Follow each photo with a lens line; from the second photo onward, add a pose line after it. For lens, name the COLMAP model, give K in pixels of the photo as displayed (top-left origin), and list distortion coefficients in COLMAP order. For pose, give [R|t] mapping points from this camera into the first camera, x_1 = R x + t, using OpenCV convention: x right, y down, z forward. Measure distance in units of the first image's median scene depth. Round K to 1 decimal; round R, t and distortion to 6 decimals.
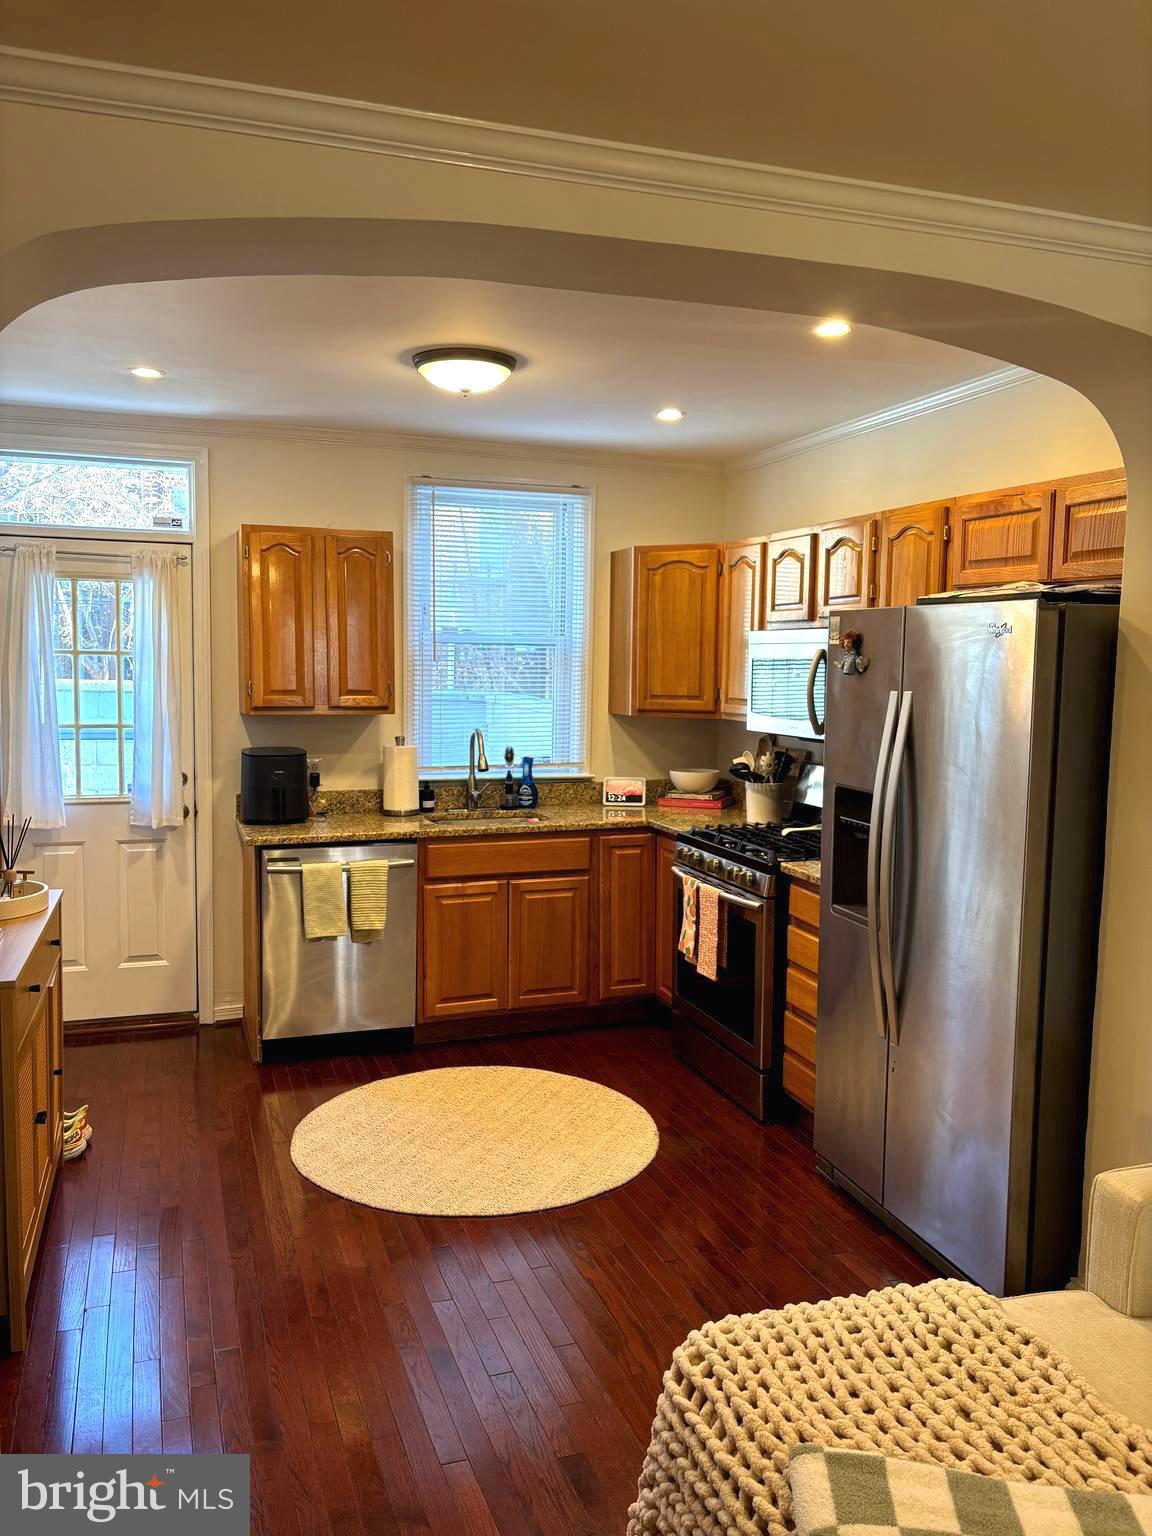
lens RADIAL K [[1170.3, 0, 605.1], [0, 1170.3, 758.3], [0, 0, 1]] dist [0.064835, -0.201232]
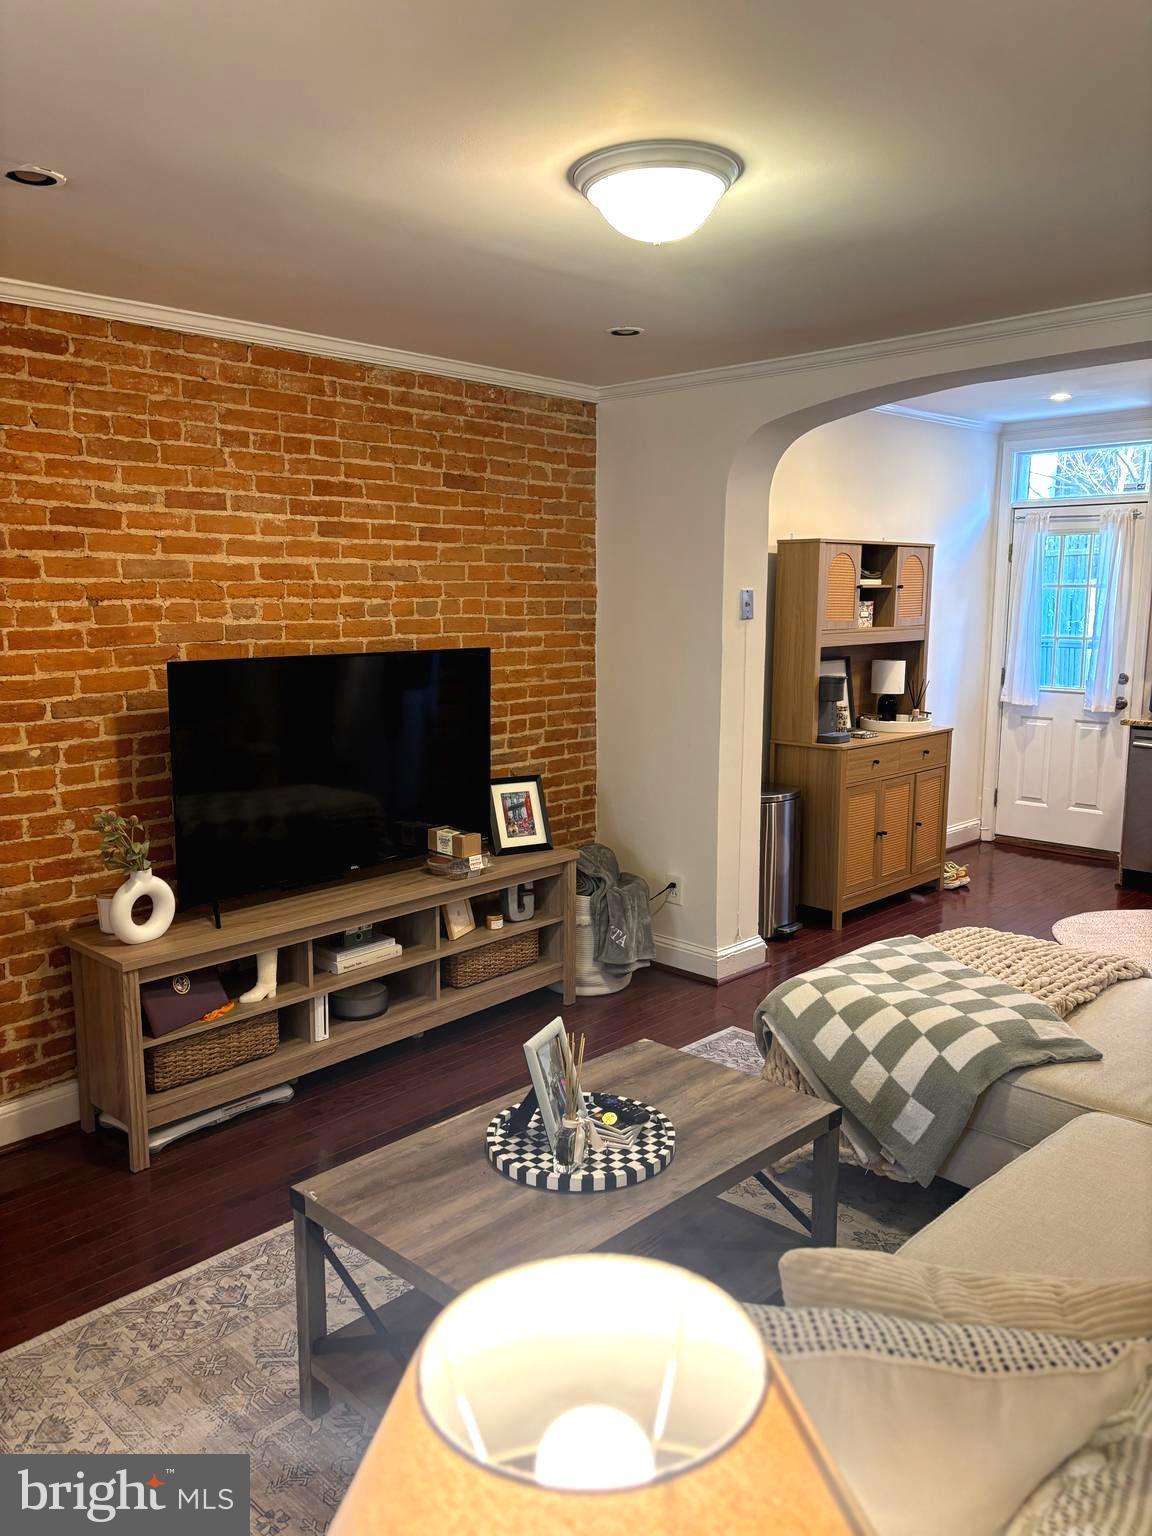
lens RADIAL K [[1153.6, 0, 570.6], [0, 1153.6, 764.8], [0, 0, 1]] dist [0.051477, -0.061189]
pose [[0.452155, 0.118759, -0.883998, 0.547644], [-0.067734, 0.992806, 0.098731, 0.026507], [0.889364, 0.015235, 0.456947, -0.175837]]
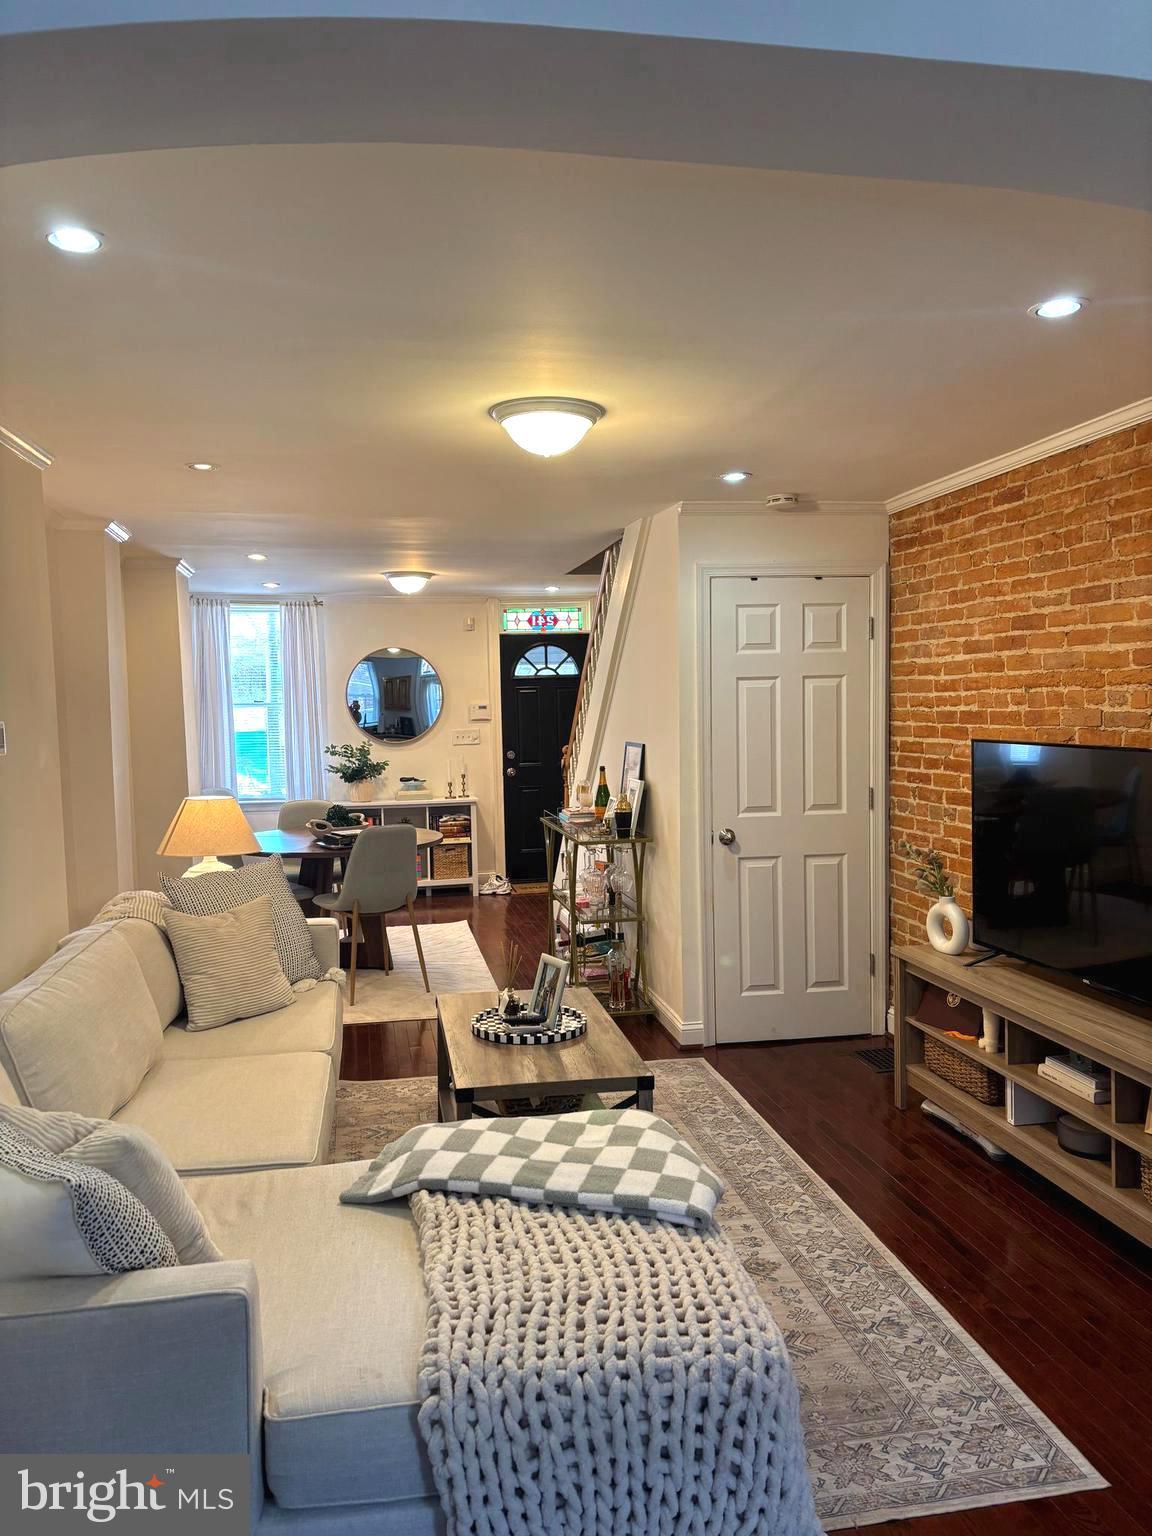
lens RADIAL K [[1168.3, 0, 568.6], [0, 1168.3, 771.9], [0, 0, 1]] dist [0.053277, -0.064375]
pose [[-0.987325, -0.005946, 0.158597, 0.026757], [0.018269, 0.988397, 0.150787, -0.053590], [-0.157654, 0.151774, -0.975761, 0.731761]]
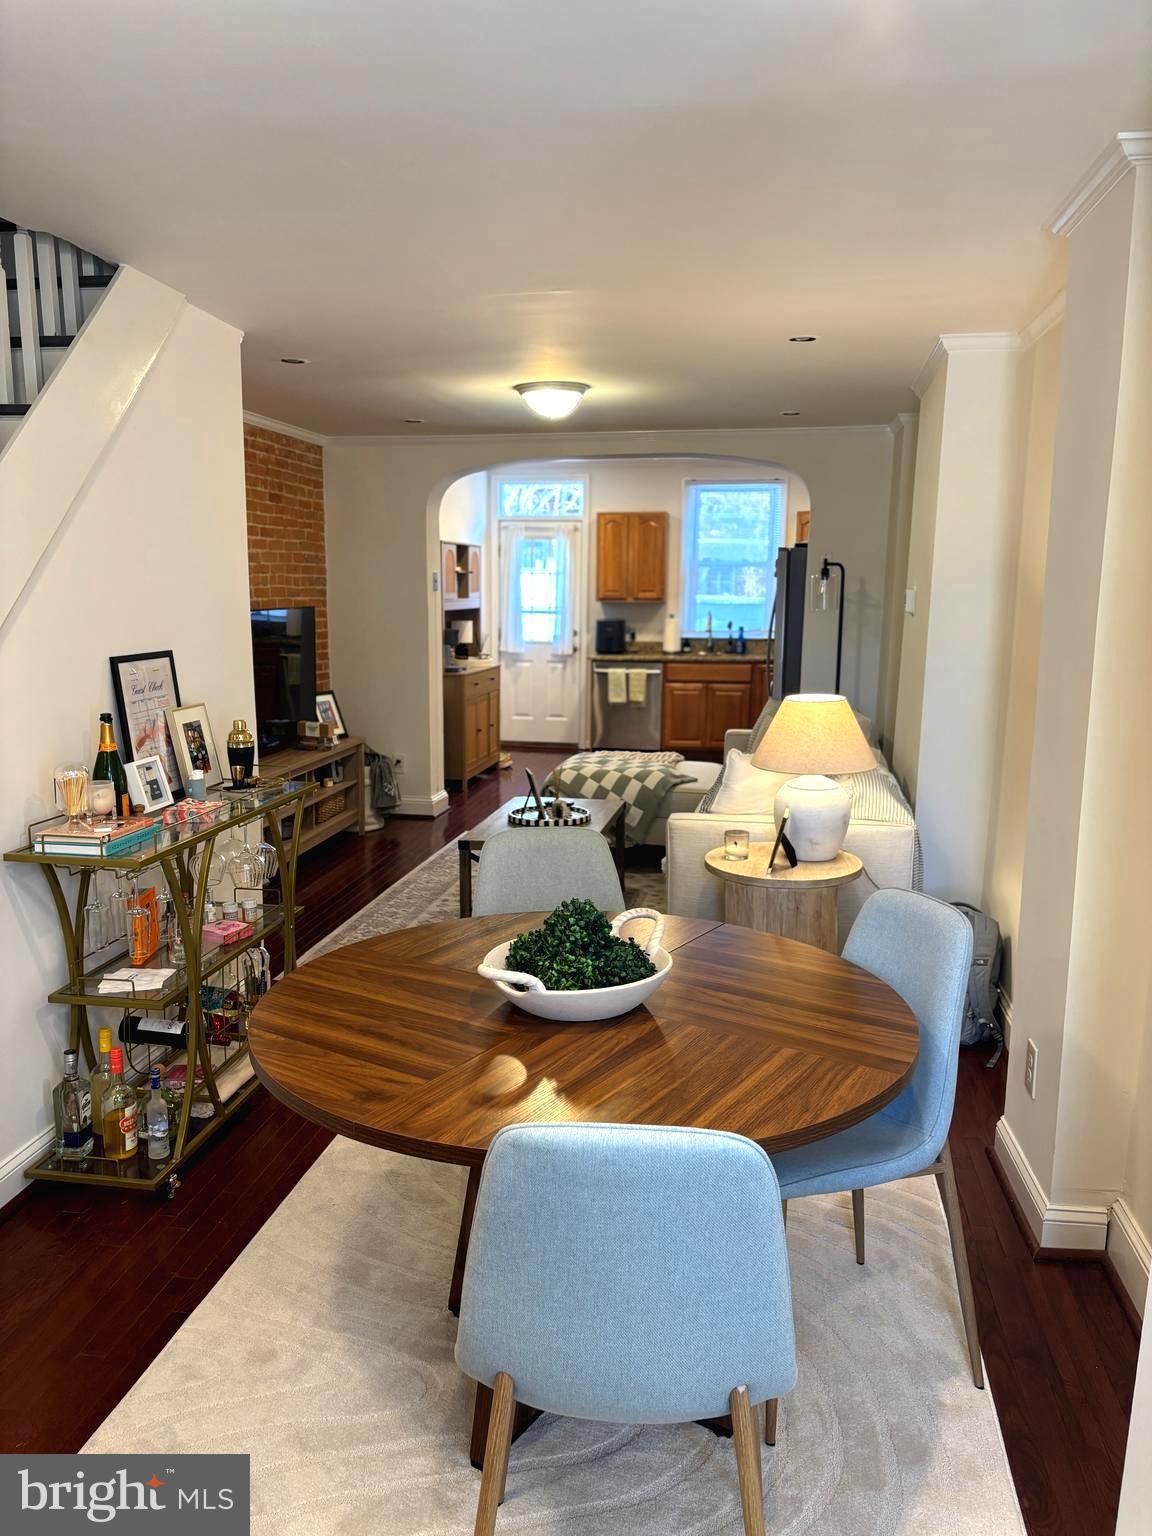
lens RADIAL K [[1133.4, 0, 579.3], [0, 1133.4, 772.0], [0, 0, 1]] dist [0.087783, -0.140807]
pose [[0.871337, 0.073837, -0.485097, 0.669994], [-0.035815, 0.995547, 0.087201, 0.088886], [0.489376, -0.058608, 0.870101, -0.810037]]
